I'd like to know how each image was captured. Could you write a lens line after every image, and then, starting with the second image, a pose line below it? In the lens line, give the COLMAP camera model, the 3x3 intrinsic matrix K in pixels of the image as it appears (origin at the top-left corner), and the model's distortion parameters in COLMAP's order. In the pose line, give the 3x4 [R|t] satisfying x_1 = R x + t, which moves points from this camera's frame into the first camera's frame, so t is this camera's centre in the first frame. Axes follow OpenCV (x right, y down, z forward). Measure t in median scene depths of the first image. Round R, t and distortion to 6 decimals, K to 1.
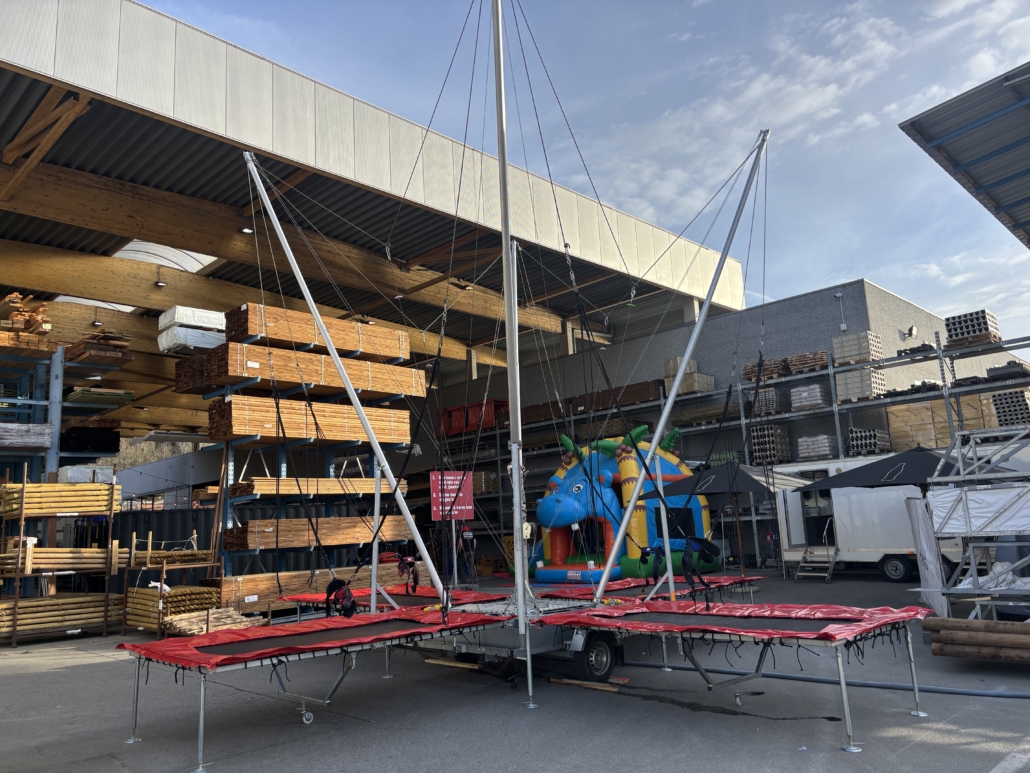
lens RADIAL K [[788.7, 0, 515.0], [0, 788.7, 386.5], [0, 0, 1]] dist [0.061777, -0.058654]
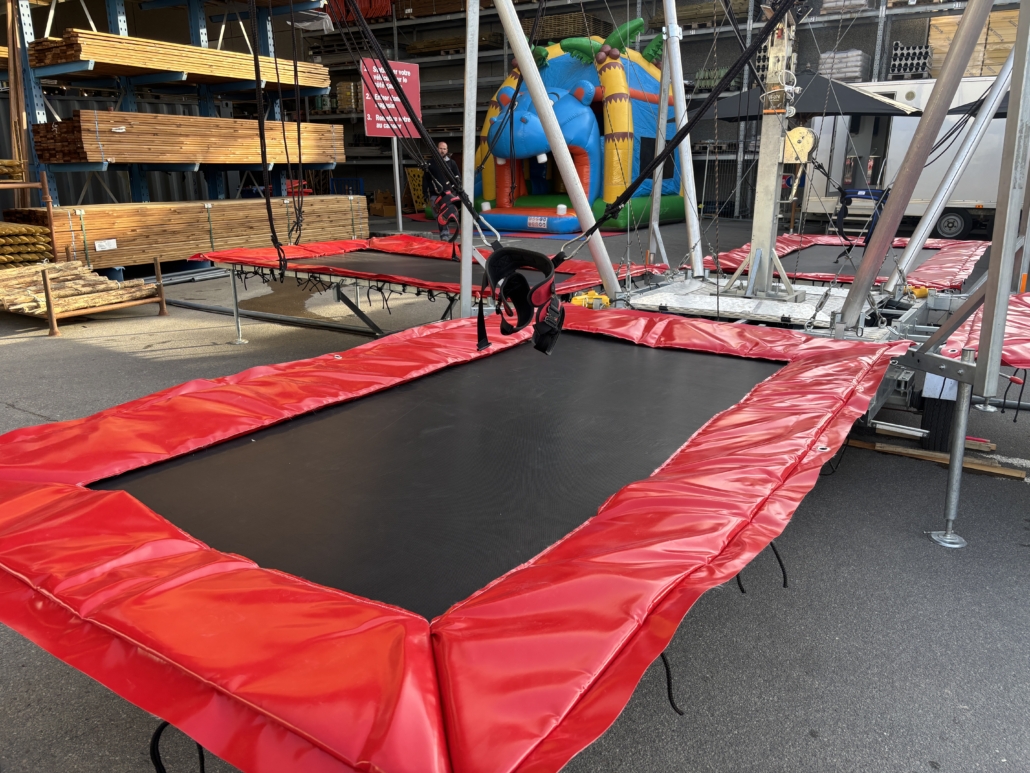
lens RADIAL K [[763.1, 0, 515.0], [0, 763.1, 386.5], [0, 0, 1]] dist [0.080942, -0.089161]
pose [[0.975613, -0.014036, 0.219050, -0.146549], [-0.083872, 0.898389, 0.431117, 0.076222], [-0.202843, -0.438976, 0.875303, 0.343616]]
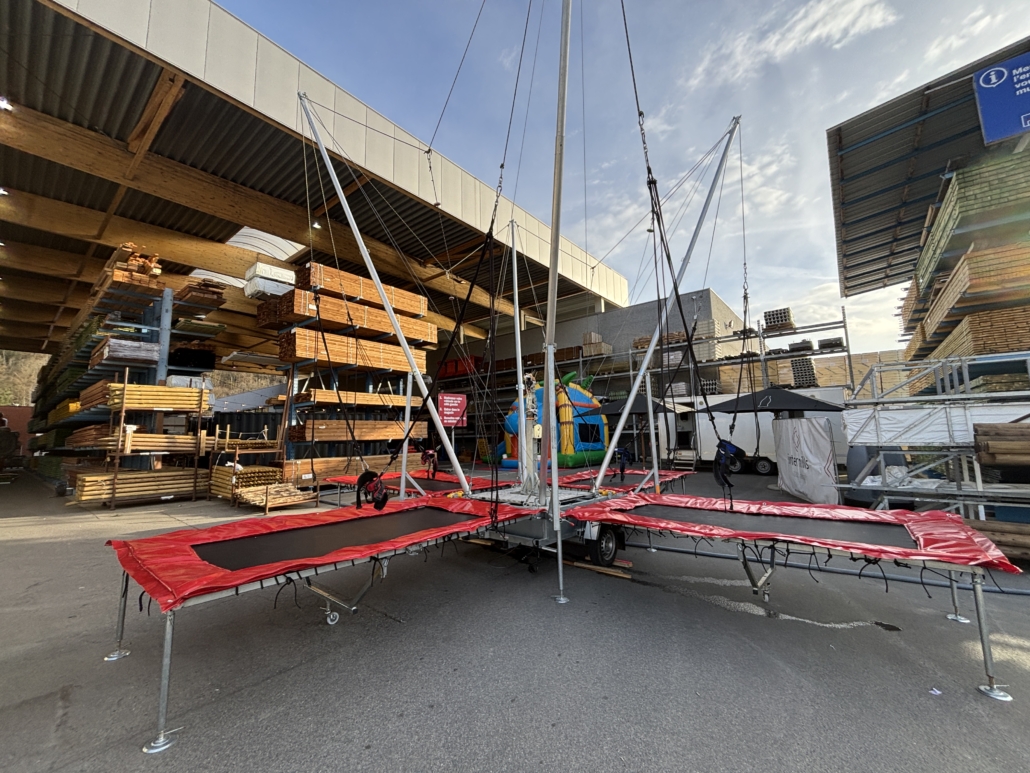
lens RADIAL K [[415.9, 0, 509.8], [0, 415.9, 385.7], [0, 0, 1]] dist [0.000671, -0.000156]
pose [[0.994947, 0.042482, 0.090973, -0.052939], [-0.047433, 0.997469, 0.052972, 0.052497], [-0.088493, -0.057020, 0.994443, 0.247491]]
